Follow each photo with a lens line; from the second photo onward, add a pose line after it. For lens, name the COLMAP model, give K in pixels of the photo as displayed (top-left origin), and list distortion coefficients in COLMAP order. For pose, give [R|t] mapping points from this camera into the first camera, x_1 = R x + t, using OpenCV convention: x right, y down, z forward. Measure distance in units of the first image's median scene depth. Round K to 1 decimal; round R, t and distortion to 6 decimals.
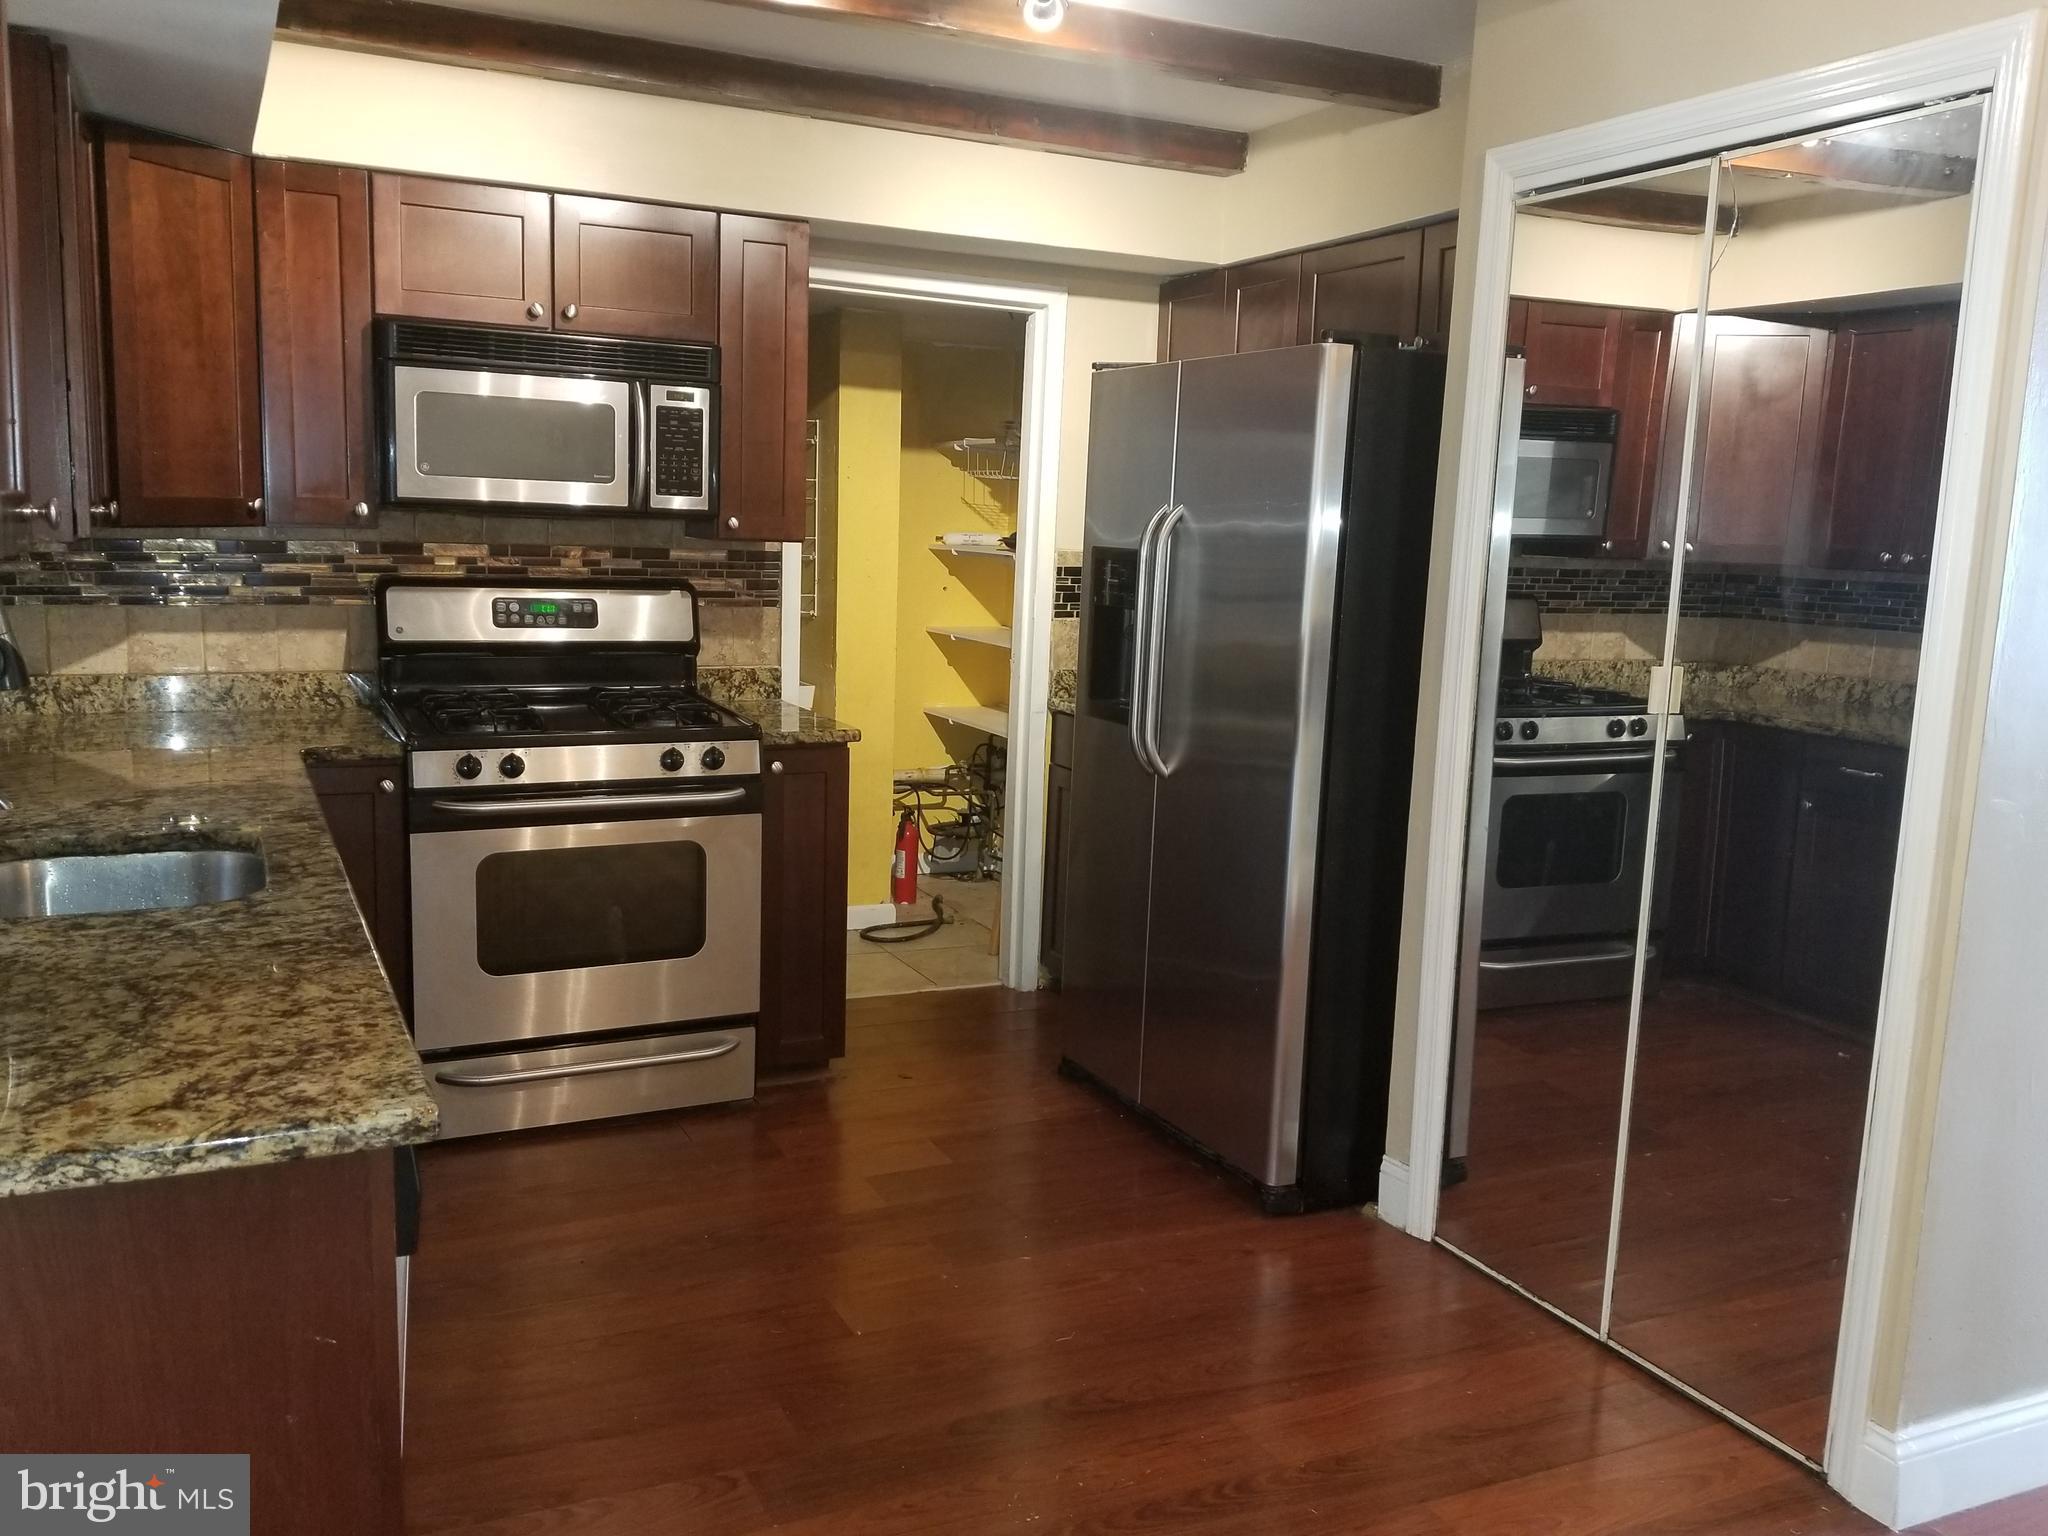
lens RADIAL K [[1704.5, 0, 1024.0], [0, 1704.5, 768.0], [0, 0, 1]] dist [0.006881, -0.008657]
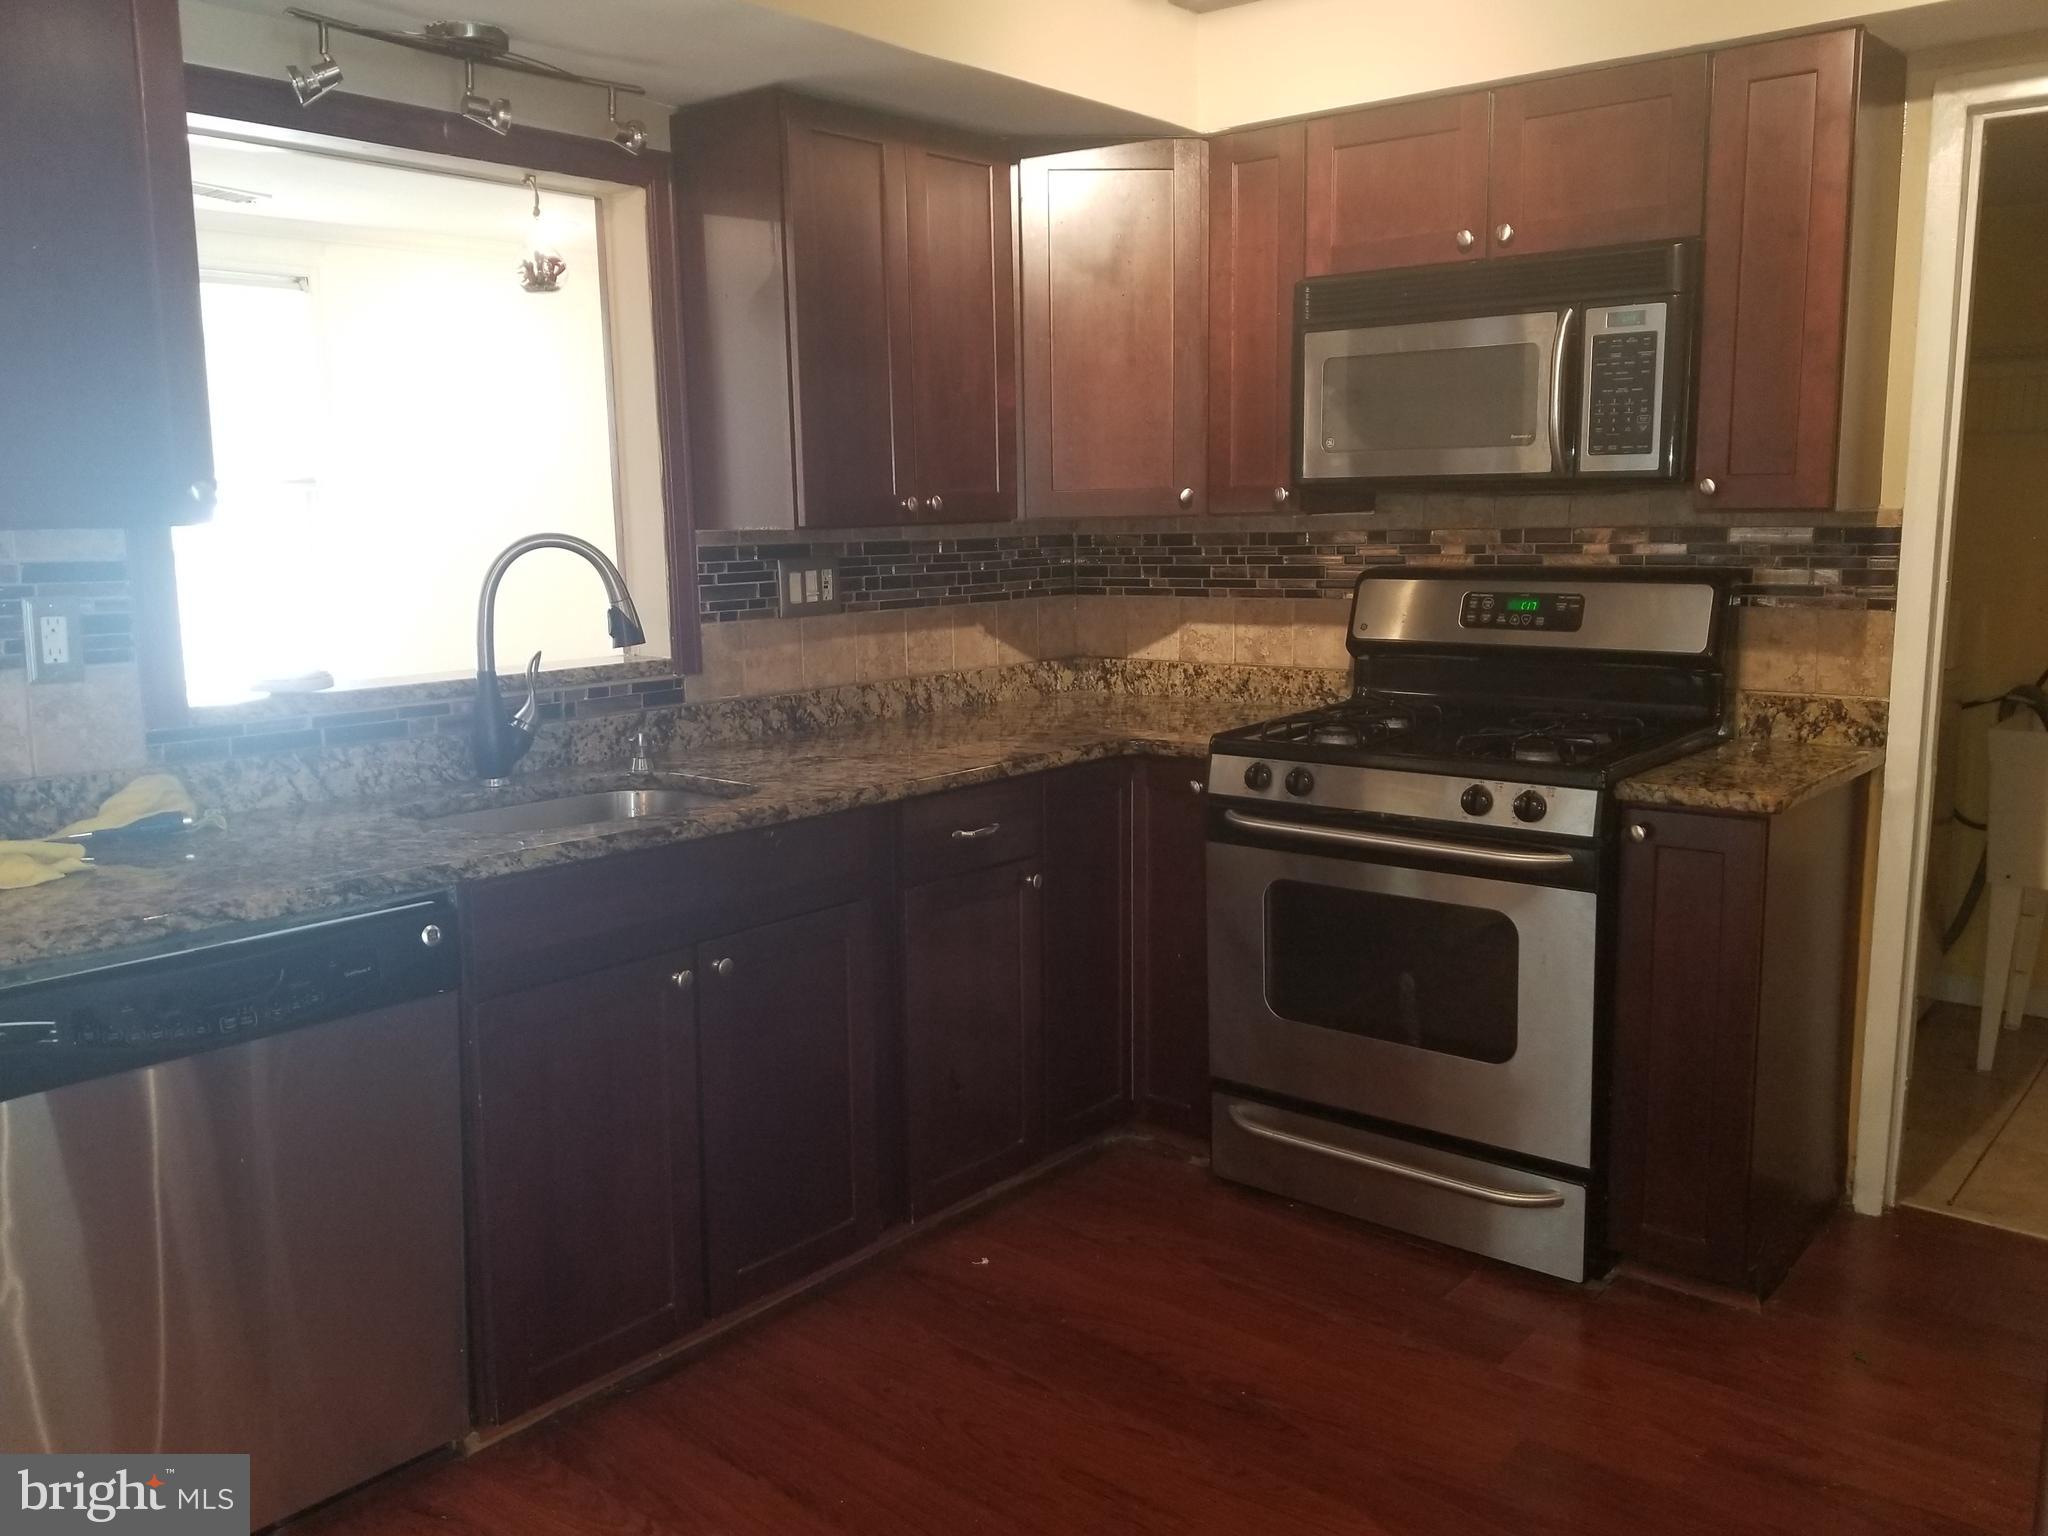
lens RADIAL K [[1704.5, 0, 1024.0], [0, 1704.5, 768.0], [0, 0, 1]] dist [0.006881, -0.008657]
pose [[0.338504, 0.097696, -0.935880, 0.420085], [-0.109761, 0.991905, 0.063844, -0.043947], [0.934541, 0.081112, 0.346487, 0.518866]]
